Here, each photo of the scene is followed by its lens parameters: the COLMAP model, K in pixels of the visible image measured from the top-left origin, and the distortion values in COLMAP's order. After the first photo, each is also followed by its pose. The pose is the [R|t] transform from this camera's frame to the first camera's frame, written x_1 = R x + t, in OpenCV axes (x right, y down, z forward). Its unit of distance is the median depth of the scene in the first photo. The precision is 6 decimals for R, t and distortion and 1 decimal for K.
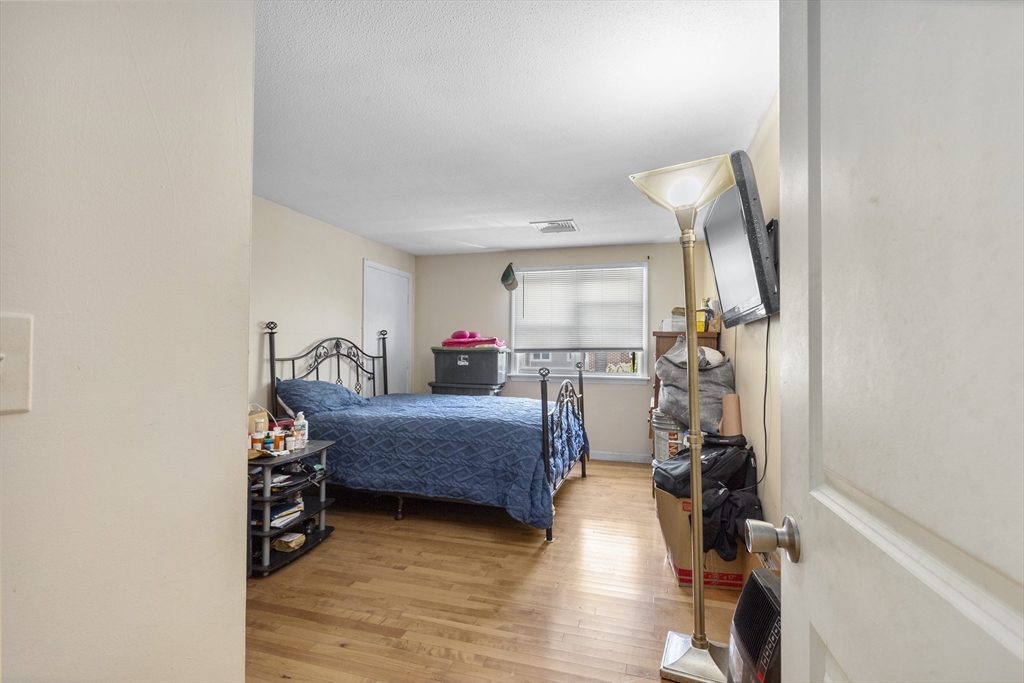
lens RADIAL K [[466.2, 0, 514.8], [0, 466.2, 343.4], [0, 0, 1]] dist [0.008497, -0.000008]
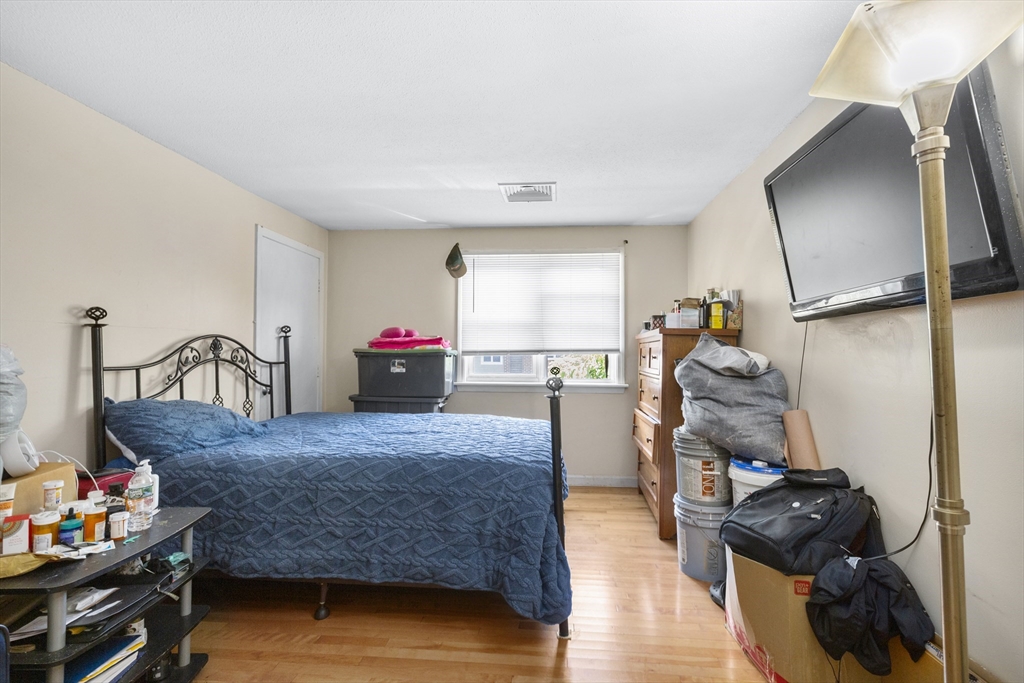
lens RADIAL K [[466.2, 0, 511.0], [0, 466.2, 341.9], [0, 0, 1]] dist [0.008497, -0.000008]
pose [[0.979586, 0.001275, 0.201020, -0.112753], [0.000513, 0.999961, -0.008843, 0.004975], [-0.201024, 0.008766, 0.979547, 0.291205]]
